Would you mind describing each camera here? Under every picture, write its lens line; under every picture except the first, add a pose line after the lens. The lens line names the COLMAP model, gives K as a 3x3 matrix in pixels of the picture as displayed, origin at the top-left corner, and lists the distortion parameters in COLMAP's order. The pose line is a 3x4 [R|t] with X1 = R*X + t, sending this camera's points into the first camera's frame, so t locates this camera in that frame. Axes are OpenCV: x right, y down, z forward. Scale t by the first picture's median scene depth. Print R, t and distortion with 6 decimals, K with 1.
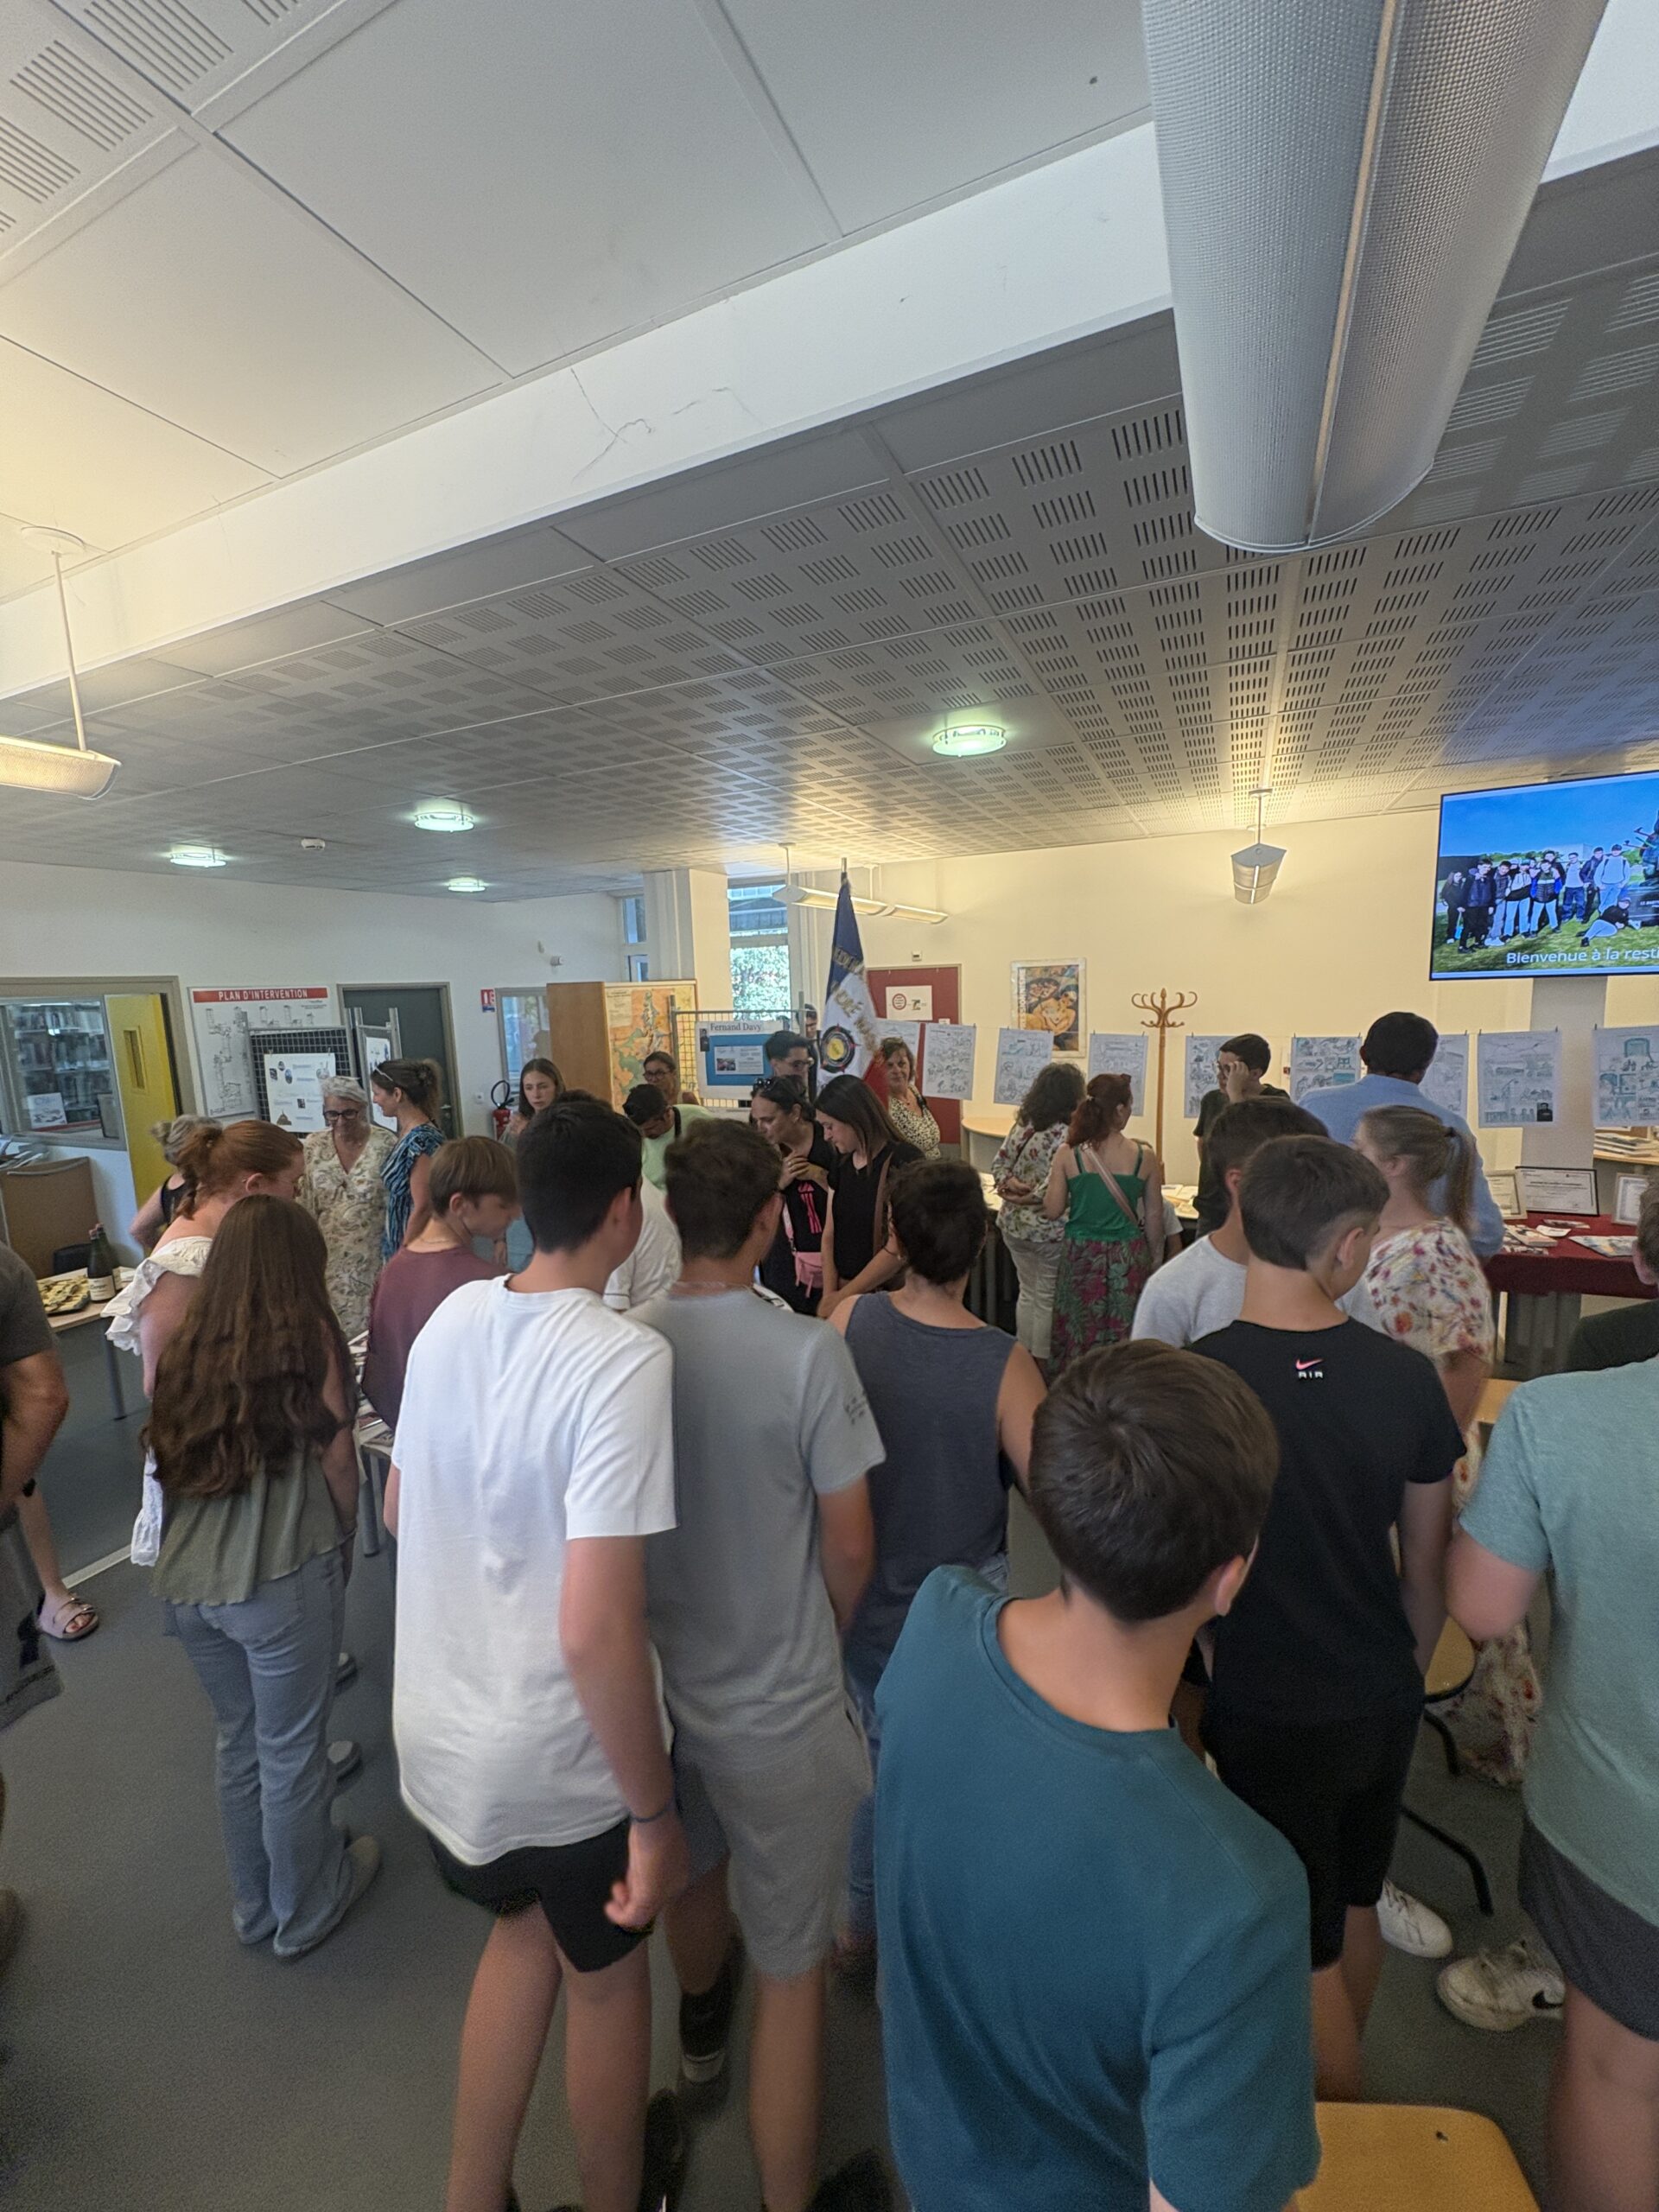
lens RADIAL K [[877.6, 0, 825.2], [0, 877.6, 1105.8], [0, 0, 1]] dist [-0.001883, 0.000290]
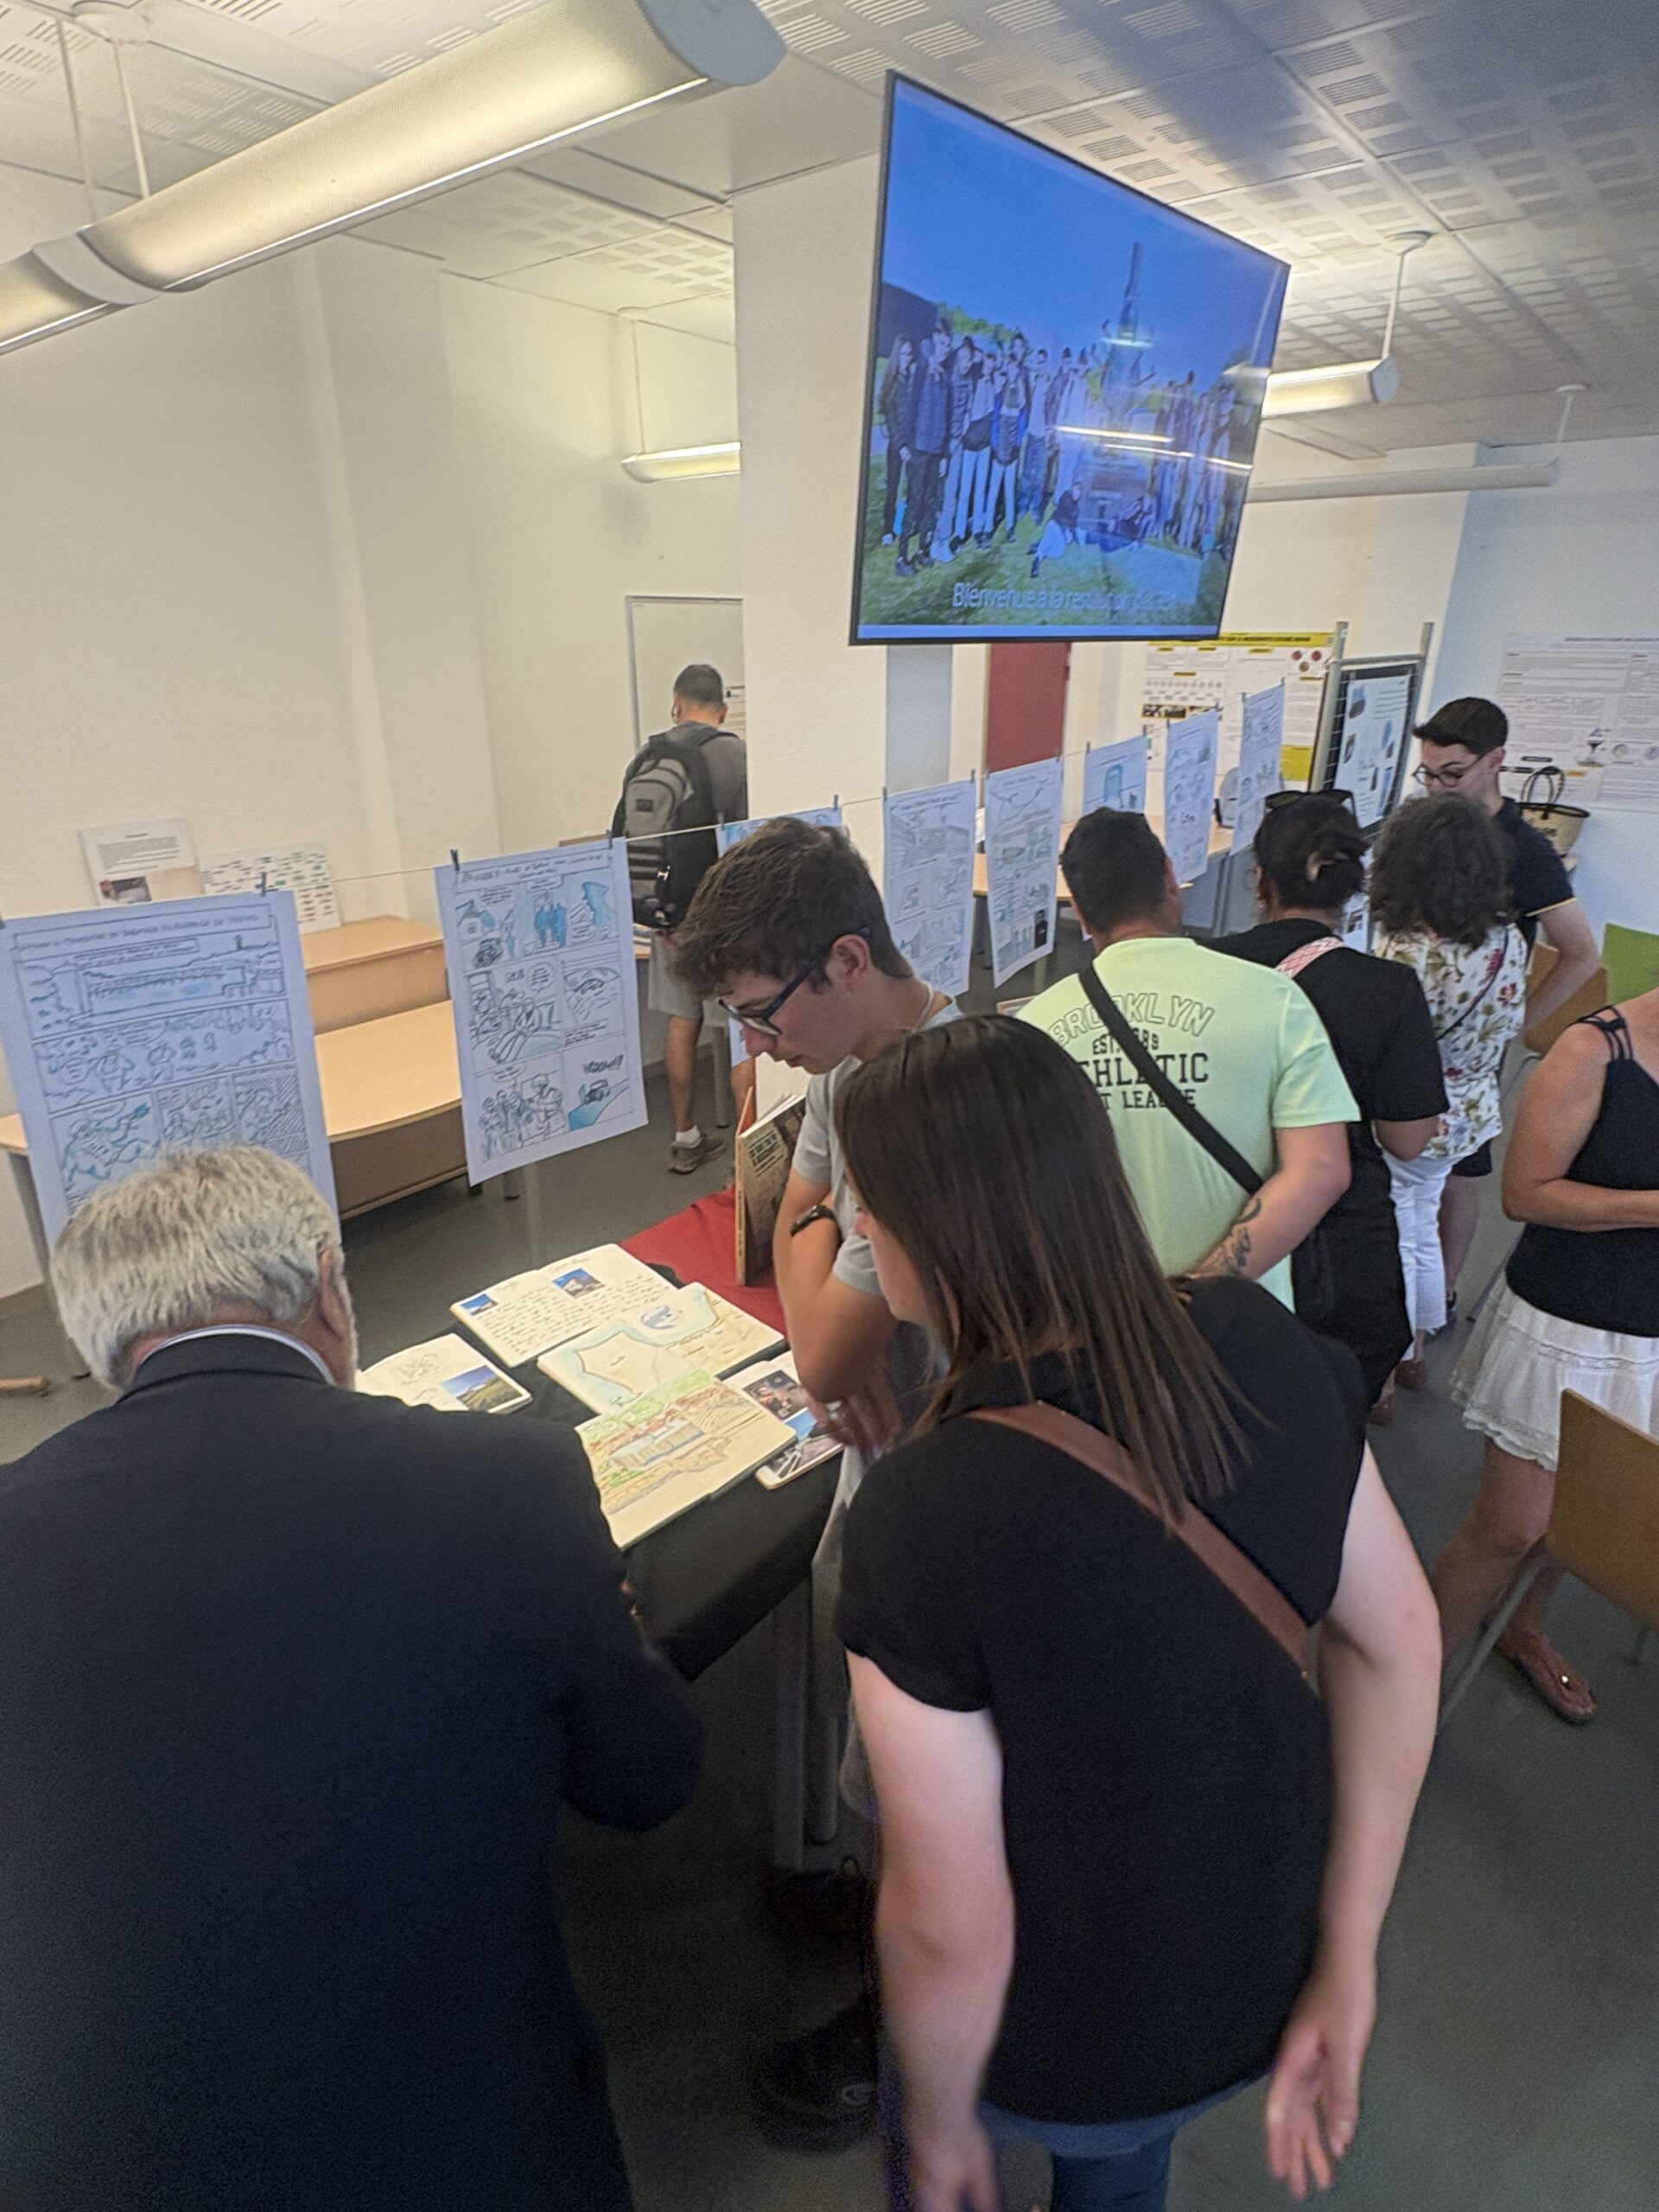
lens RADIAL K [[1166.0, 0, 825.5], [0, 1166.0, 1104.3], [0, 0, 1]] dist [0.000780, -0.000013]
pose [[0.247013, -0.332171, 0.910301, 0.145544], [0.126235, 0.942436, 0.309644, -0.117578], [-0.960755, 0.038426, 0.274725, 0.918164]]
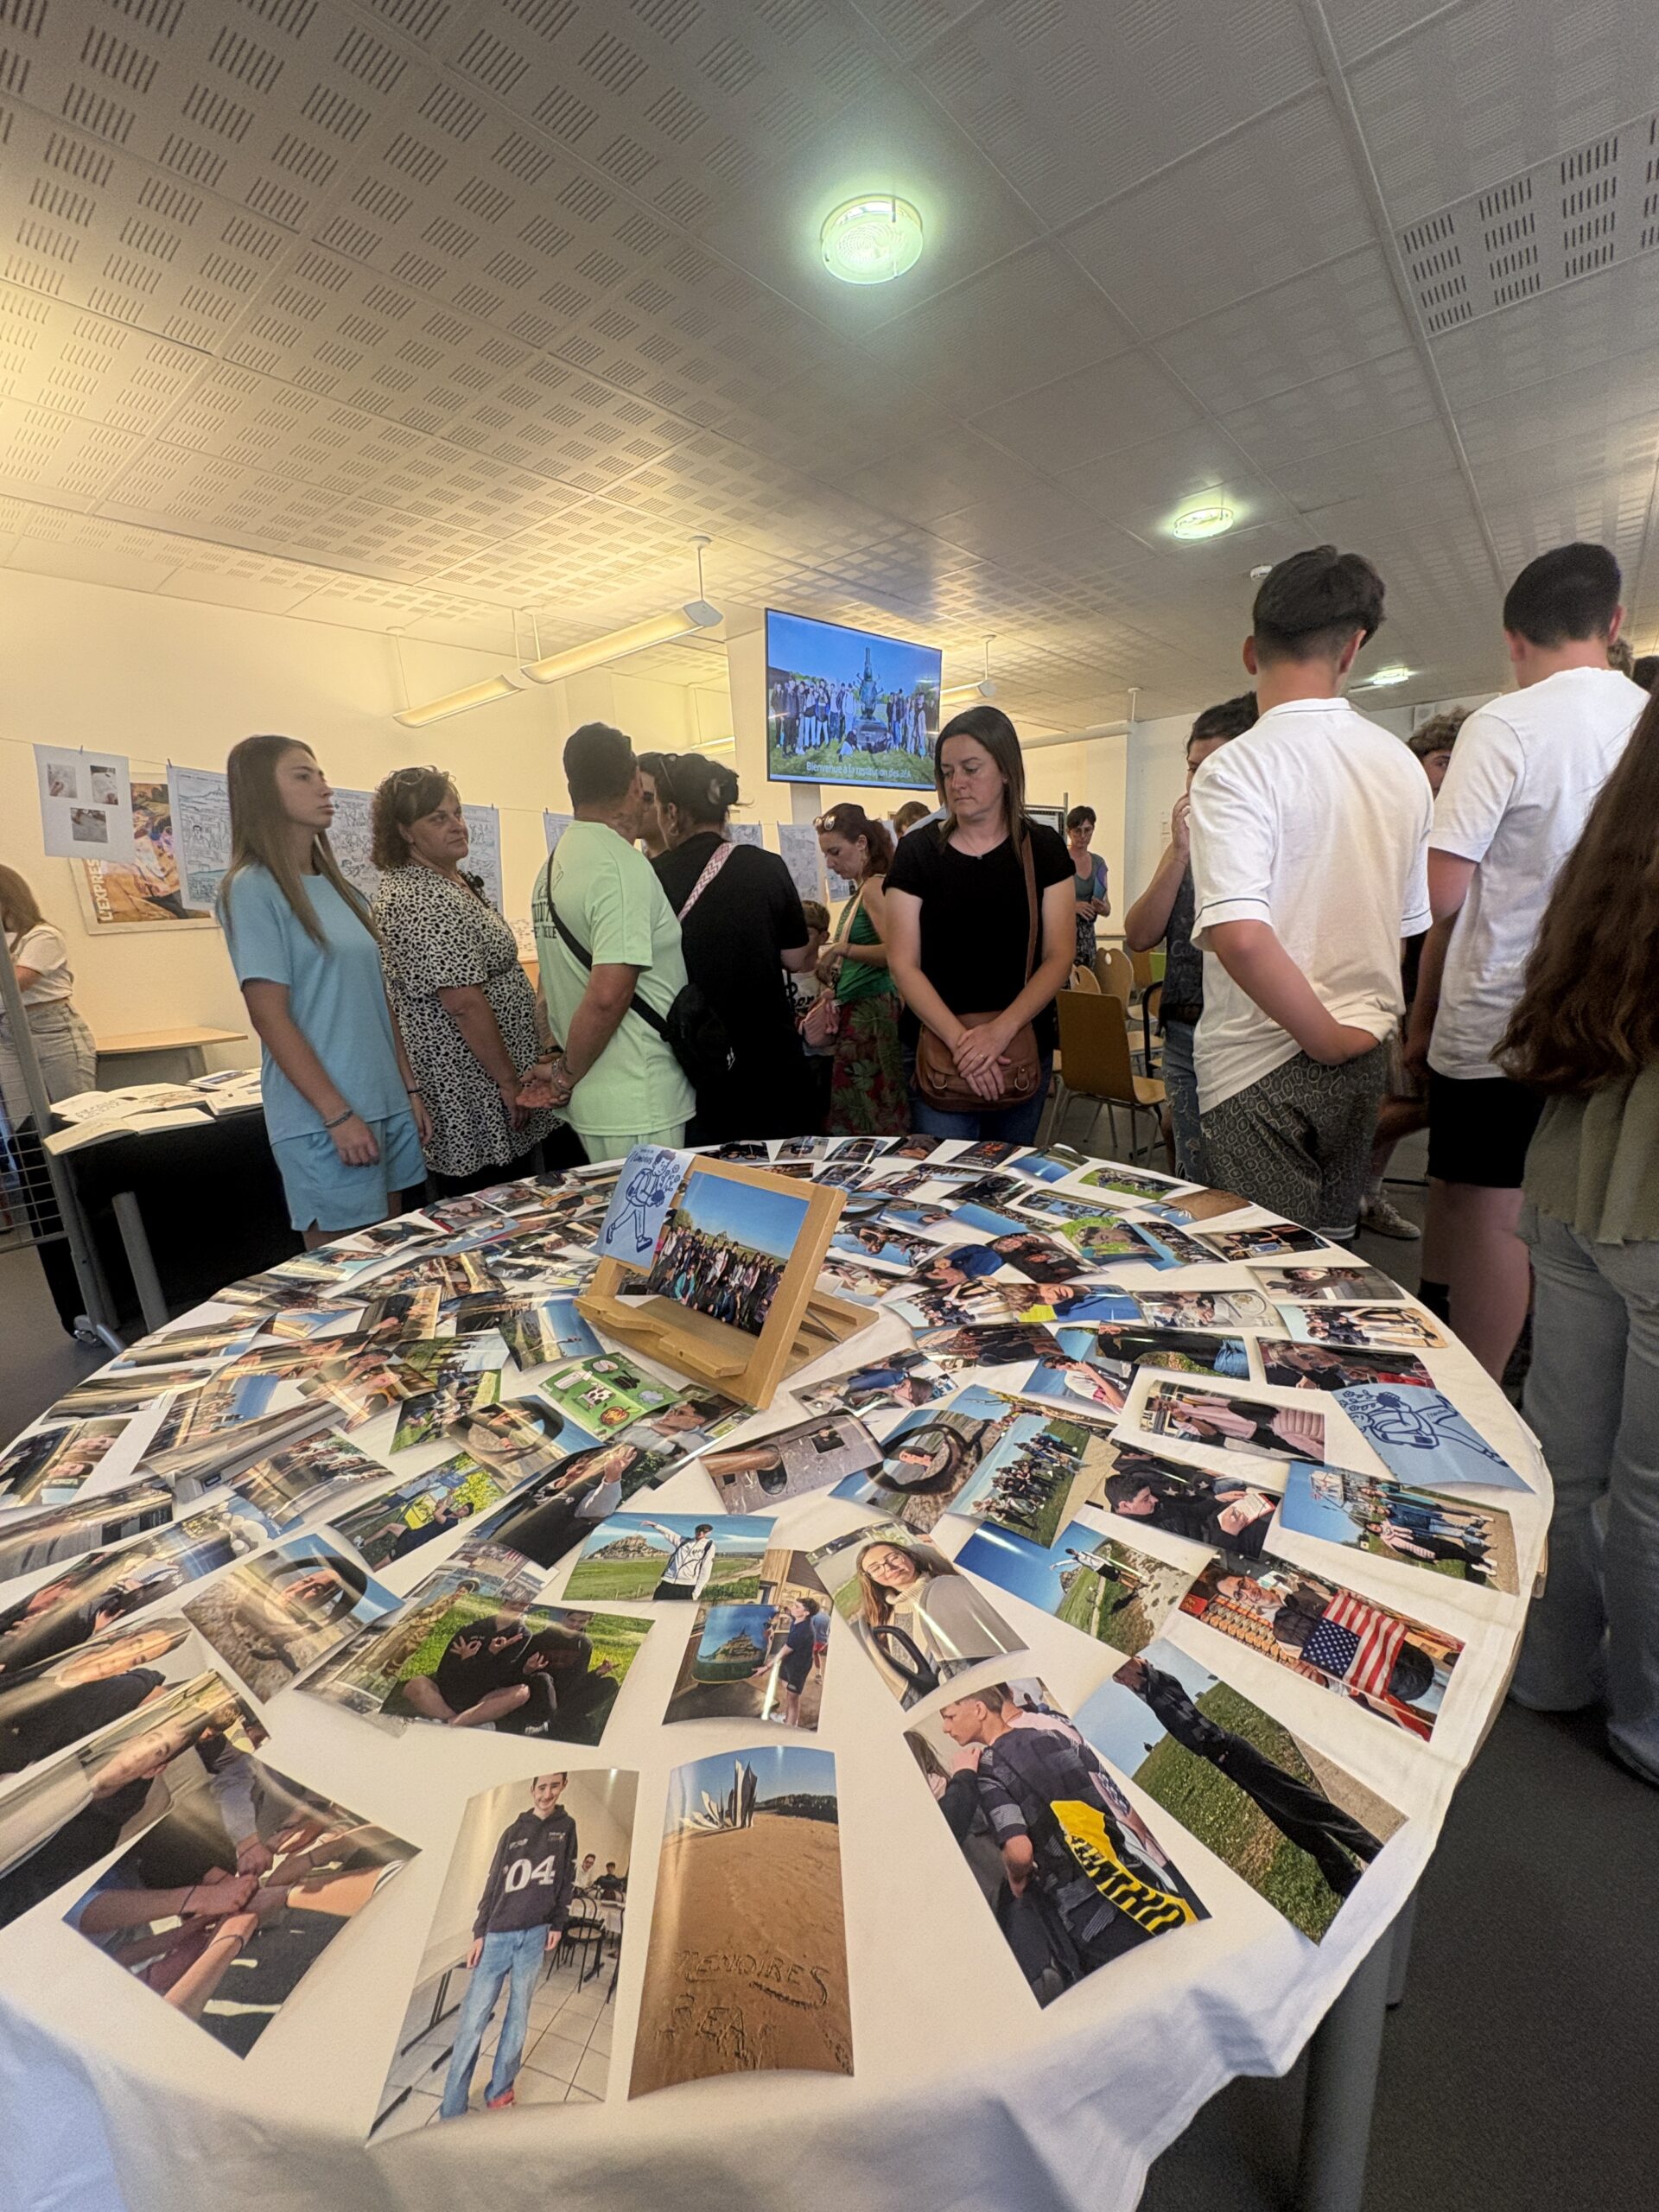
lens RADIAL K [[877.6, 0, 832.5], [0, 877.6, 1107.7], [0, 0, 1]] dist [-0.001883, 0.000290]
pose [[0.260159, -0.208290, 0.942832, -0.479121], [0.181553, 0.969592, 0.164105, 0.101928], [-0.948344, 0.128481, 0.290064, 0.675366]]
